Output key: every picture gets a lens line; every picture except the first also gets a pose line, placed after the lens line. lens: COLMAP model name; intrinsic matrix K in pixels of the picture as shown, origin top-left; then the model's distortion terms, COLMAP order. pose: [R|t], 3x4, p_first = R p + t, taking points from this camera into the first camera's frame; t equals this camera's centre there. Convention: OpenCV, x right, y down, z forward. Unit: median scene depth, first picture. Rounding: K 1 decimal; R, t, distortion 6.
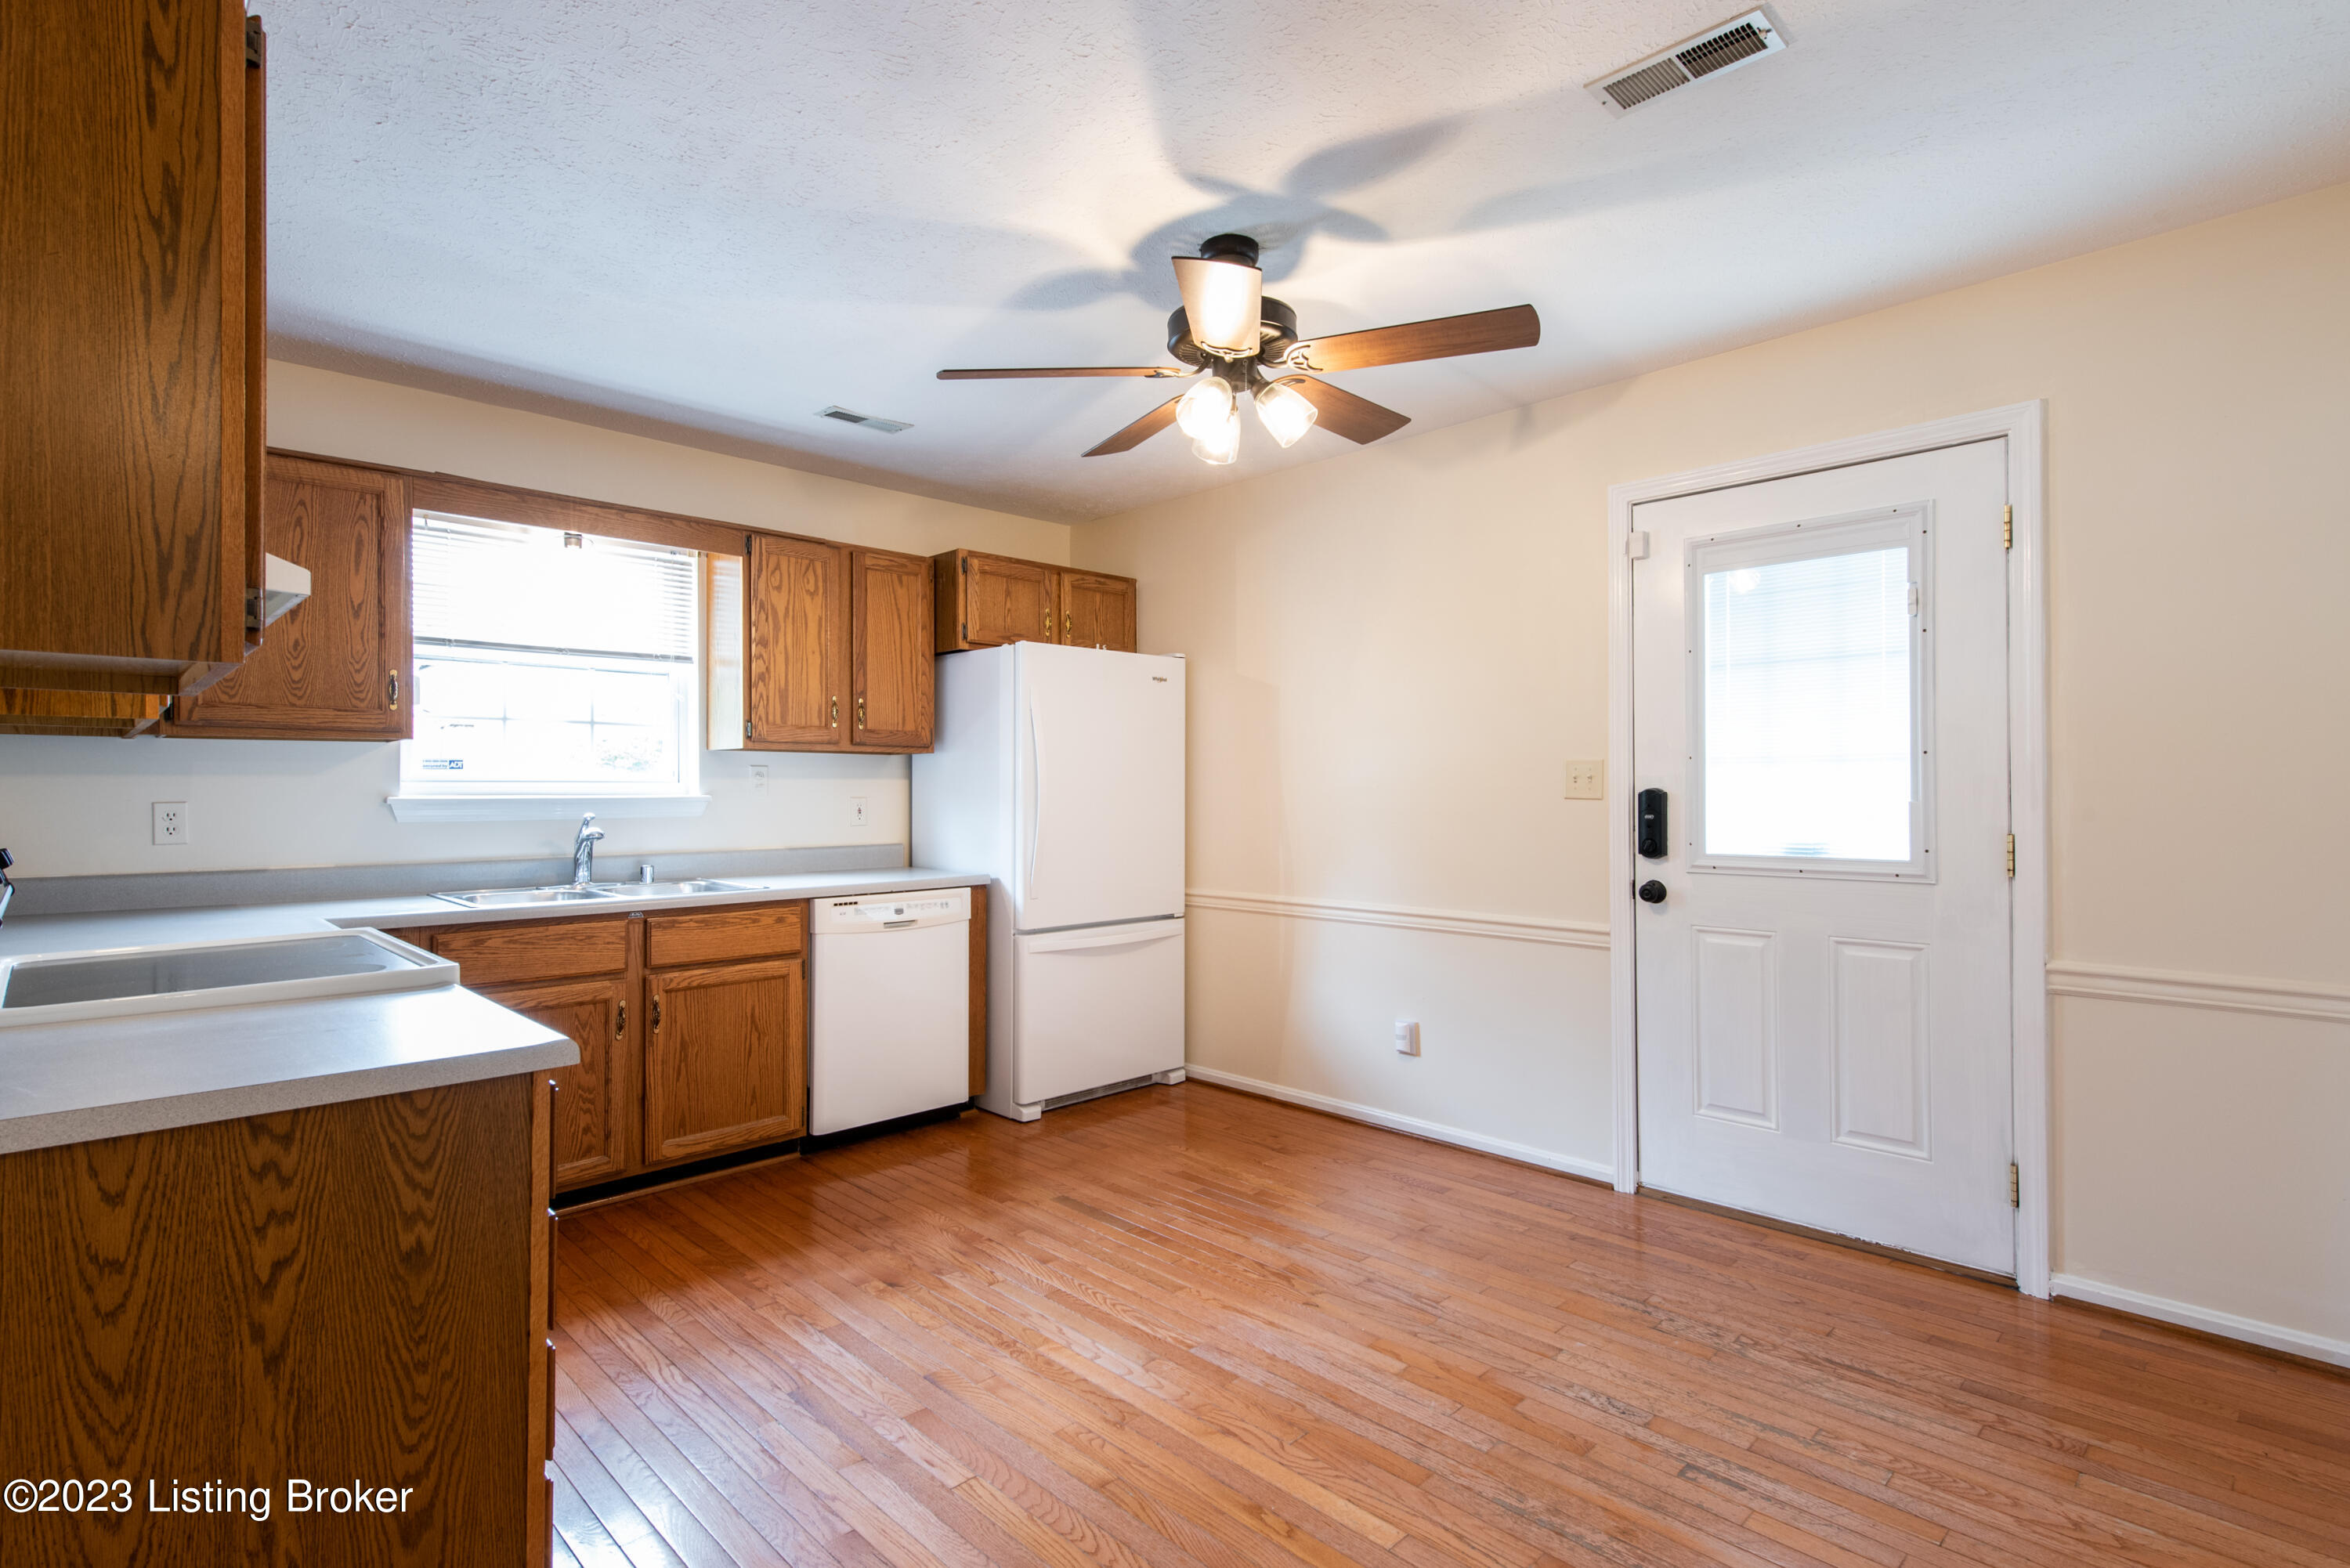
lens RADIAL K [[1138.6, 0, 1176.7], [0, 1138.6, 788.9], [0, 0, 1]] dist [-0.002022, -0.000062]
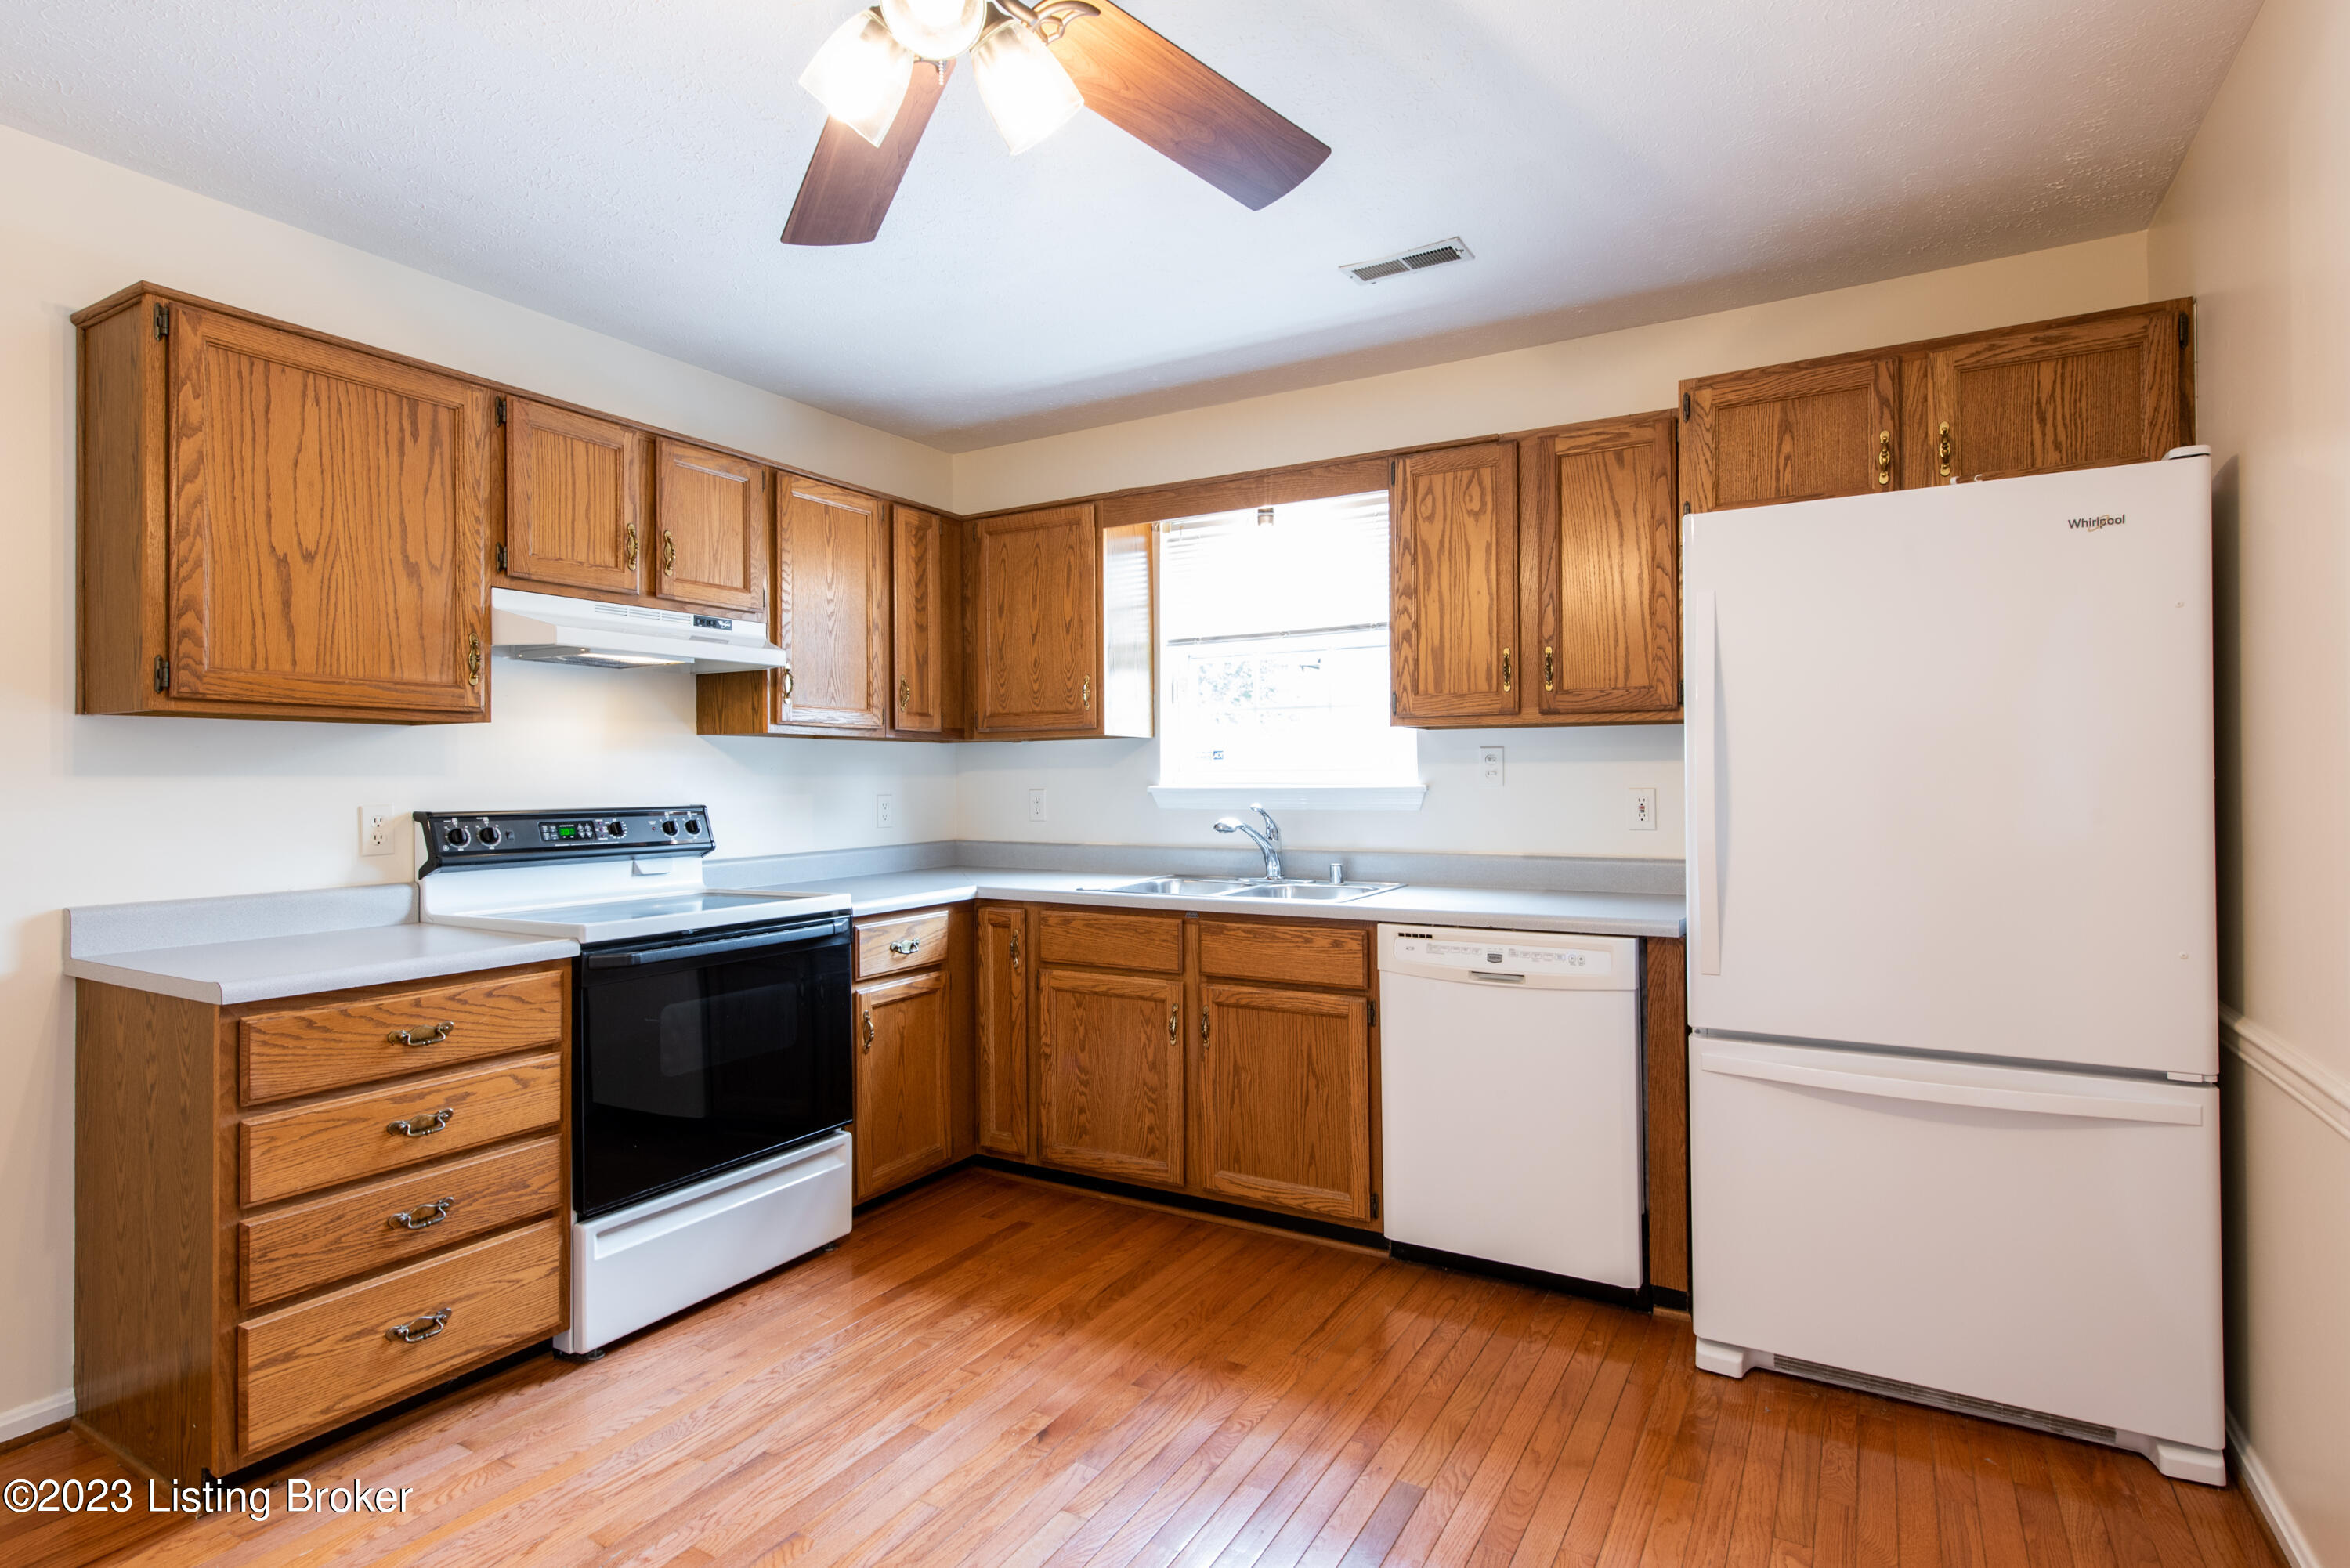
lens RADIAL K [[1178.6, 0, 1175.7], [0, 1178.6, 773.9], [0, 0, 1]] dist [0.006097, 0.000001]
pose [[0.259399, -0.002994, -0.965766, 0.410110], [0.007528, 0.999971, -0.001078, -0.002865], [0.965741, -0.006990, 0.259414, 0.675184]]
